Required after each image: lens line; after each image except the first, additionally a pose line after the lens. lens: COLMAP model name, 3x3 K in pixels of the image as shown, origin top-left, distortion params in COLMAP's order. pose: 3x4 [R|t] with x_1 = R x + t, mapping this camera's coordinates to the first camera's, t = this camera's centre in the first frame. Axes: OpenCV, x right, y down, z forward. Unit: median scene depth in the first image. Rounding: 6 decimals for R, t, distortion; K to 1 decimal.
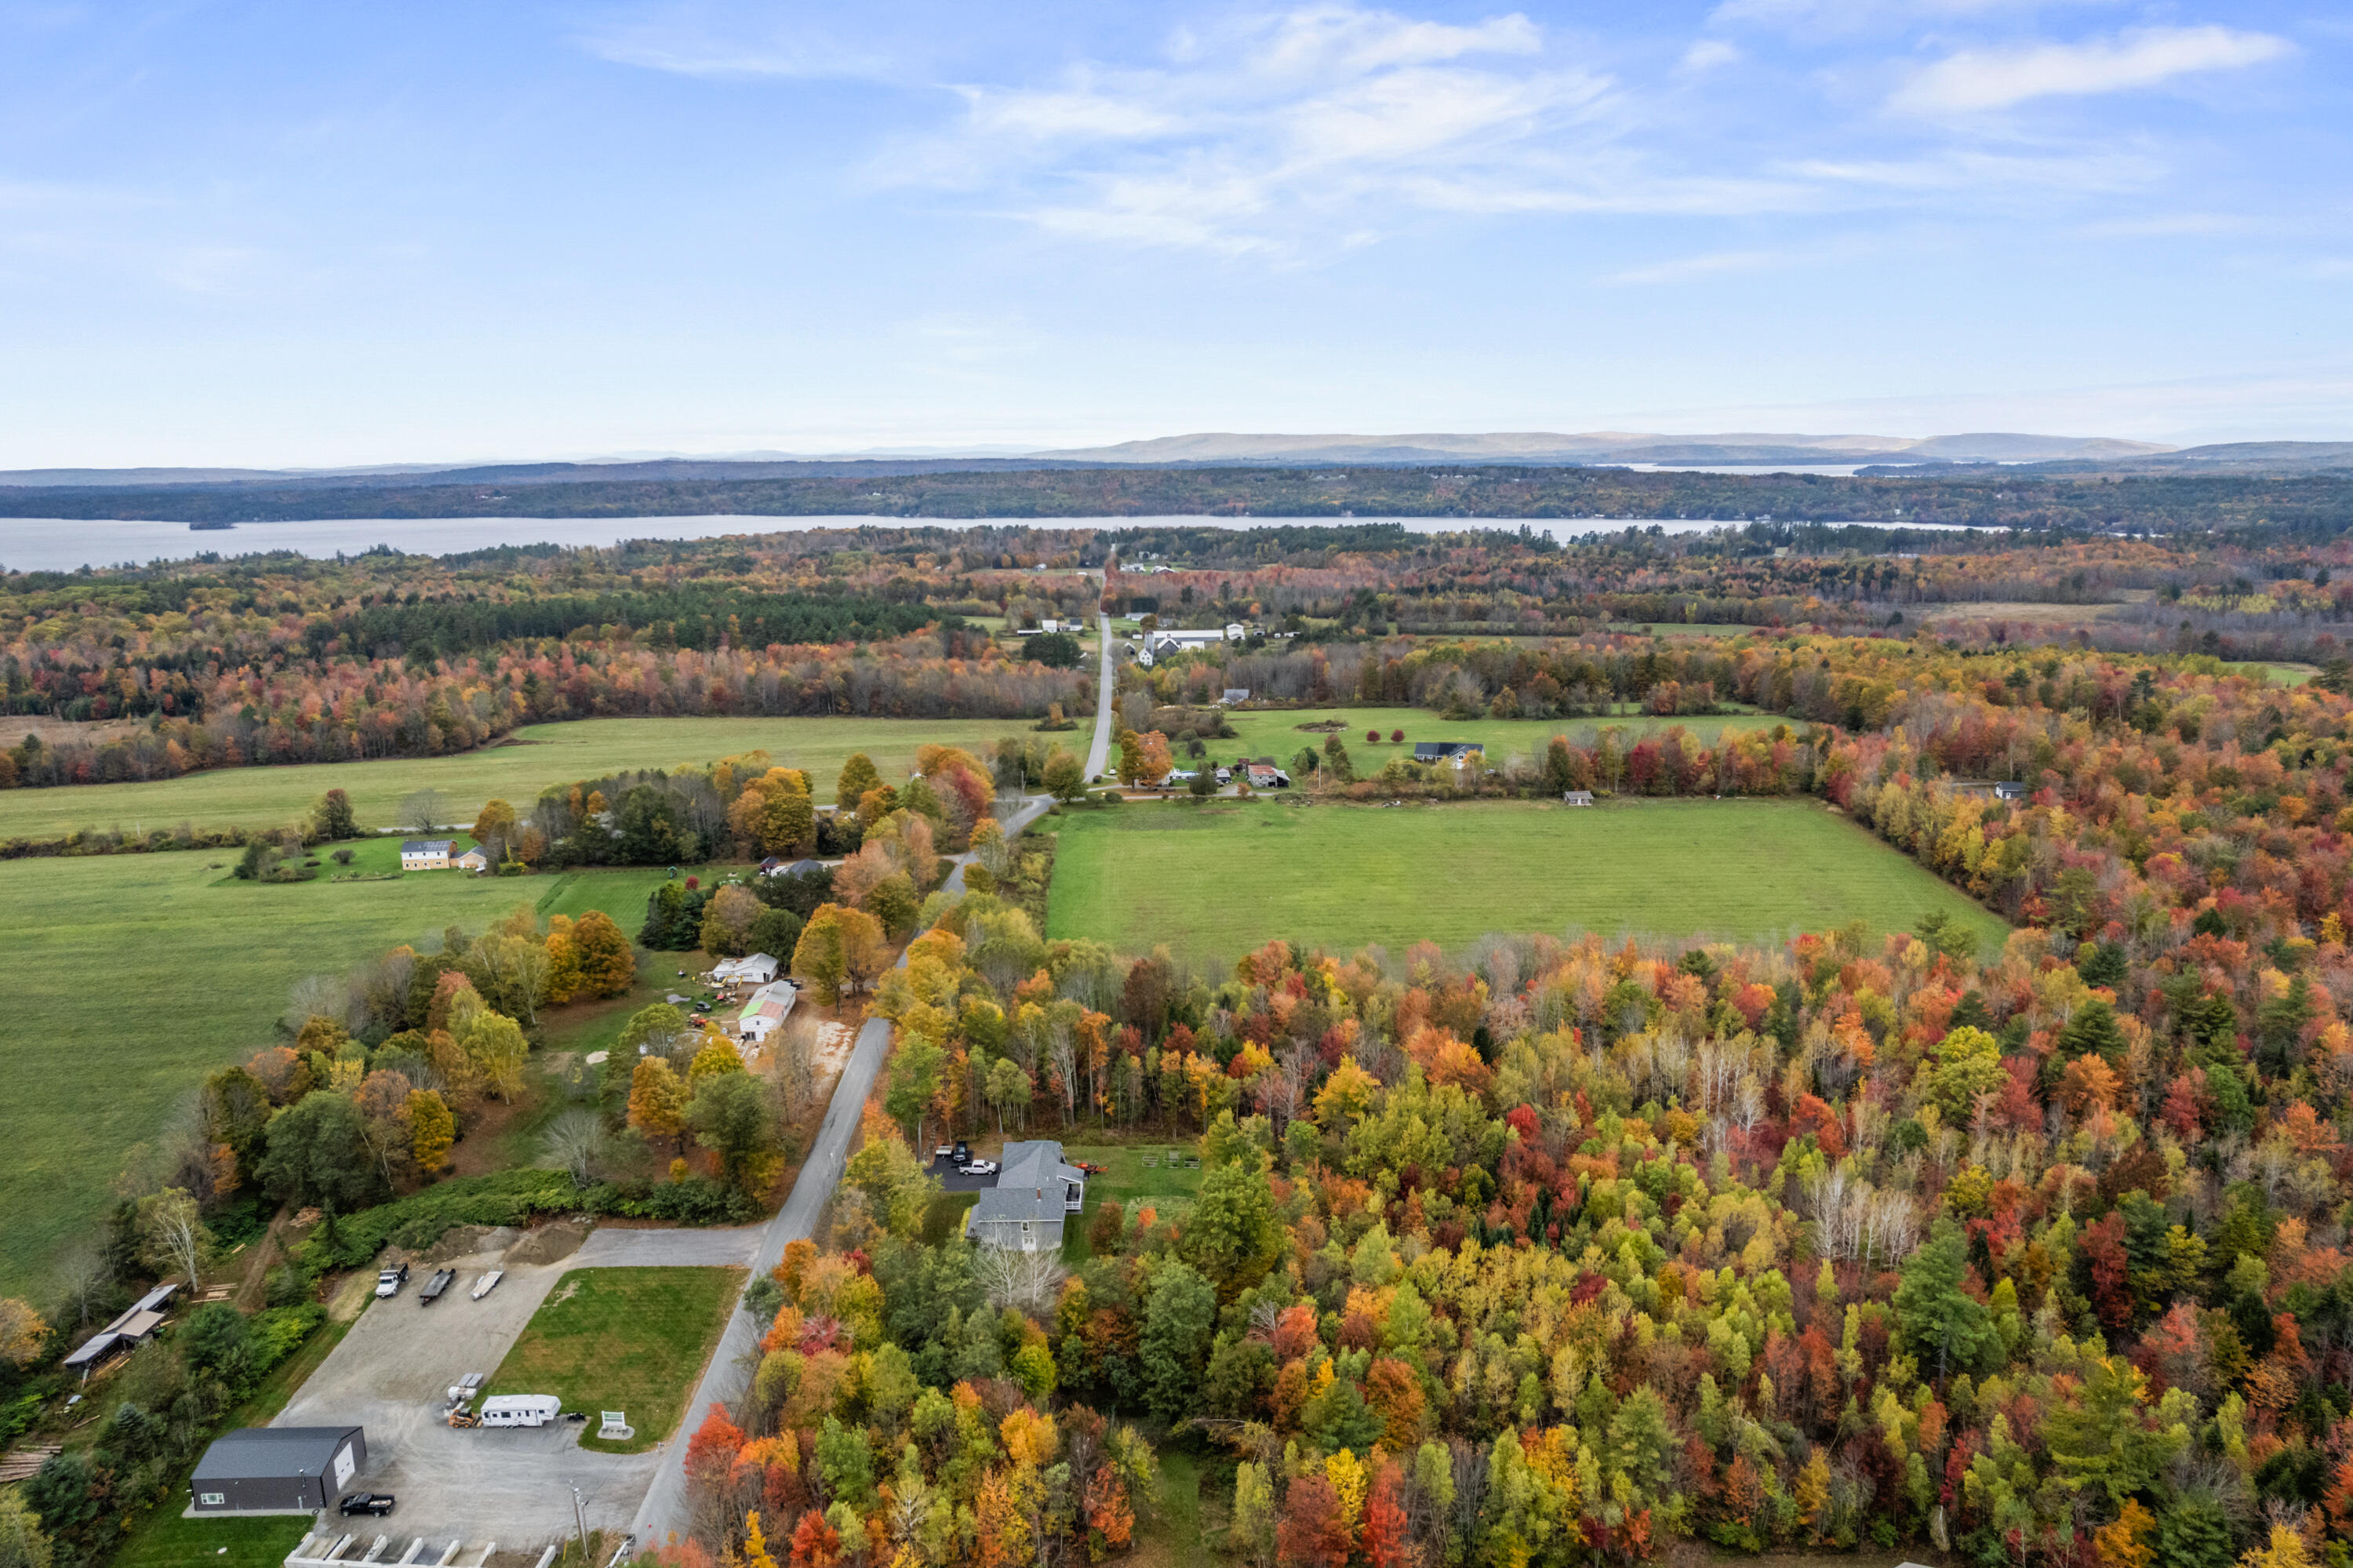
lens RADIAL K [[1506.6, 0, 1176.5], [0, 1506.6, 784.0], [0, 0, 1]] dist [-0.069667, 0.062195]
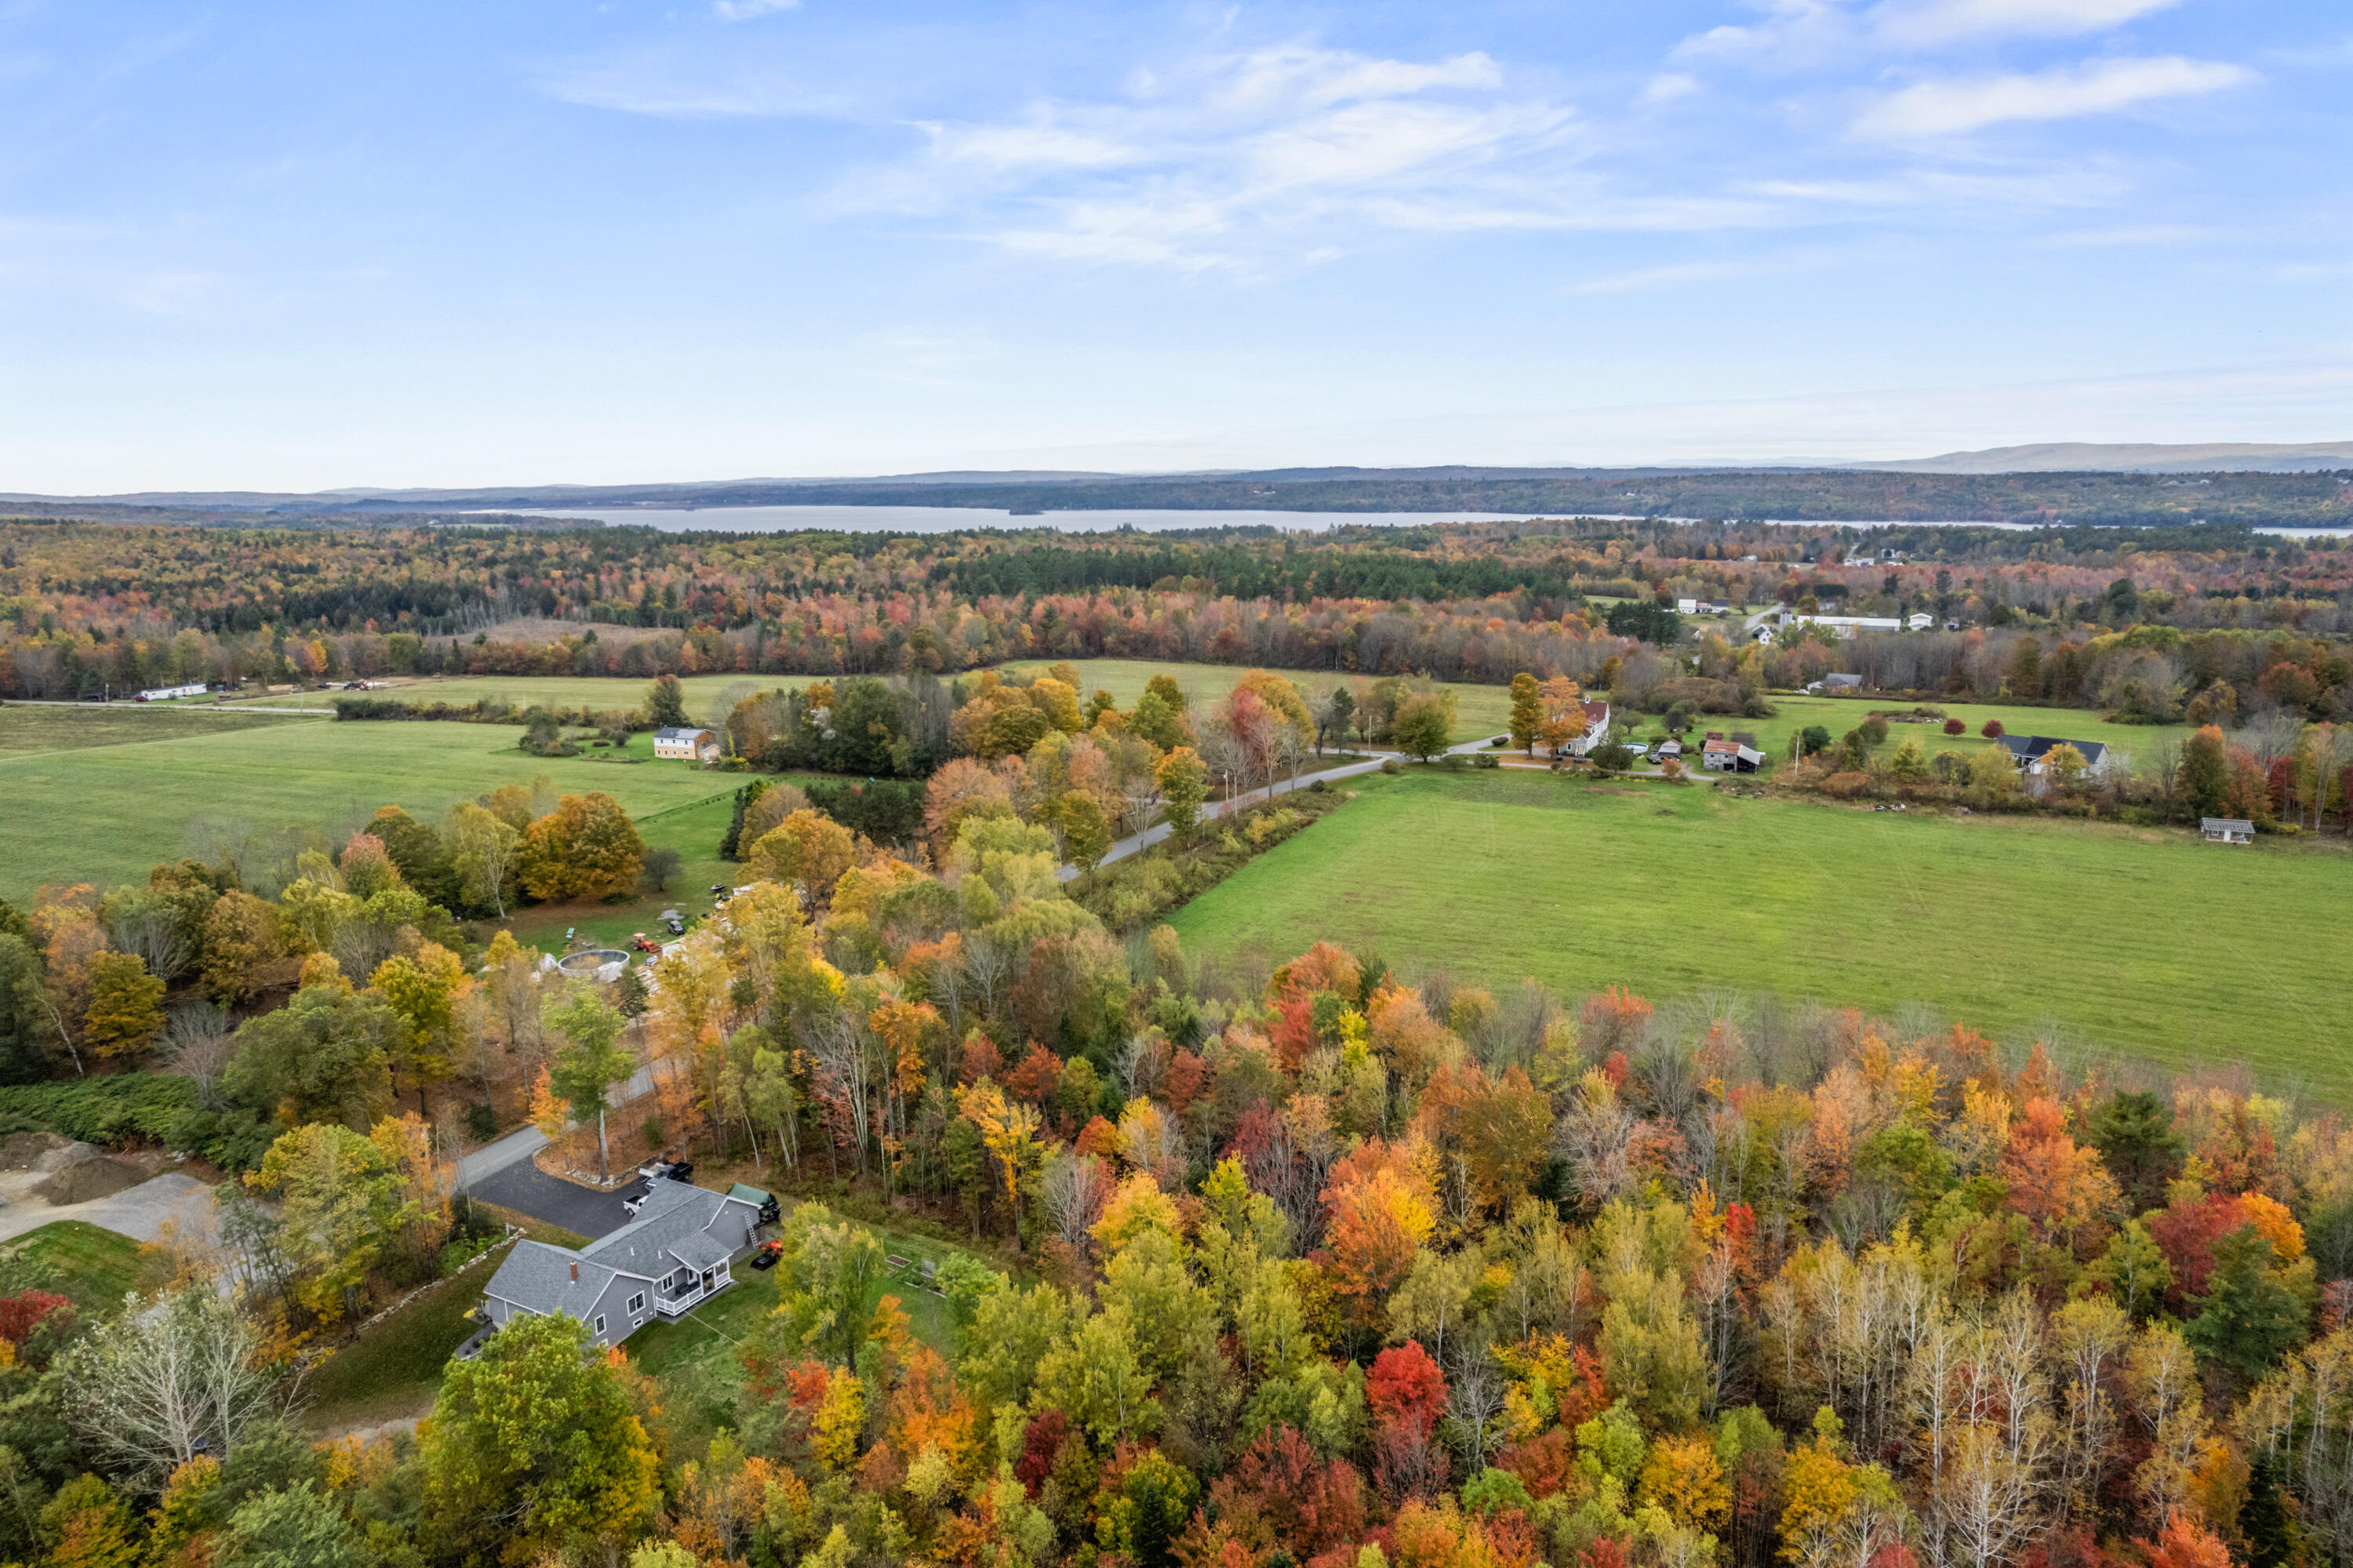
lens RADIAL K [[1571.8, 0, 1164.3], [0, 1571.8, 790.9], [0, 0, 1]] dist [-0.071757, 0.064319]
pose [[0.885571, 0.100533, -0.453495, 0.169326], [-0.102089, 0.994551, 0.021121, 0.023801], [0.453147, 0.027592, 0.891009, 0.260766]]
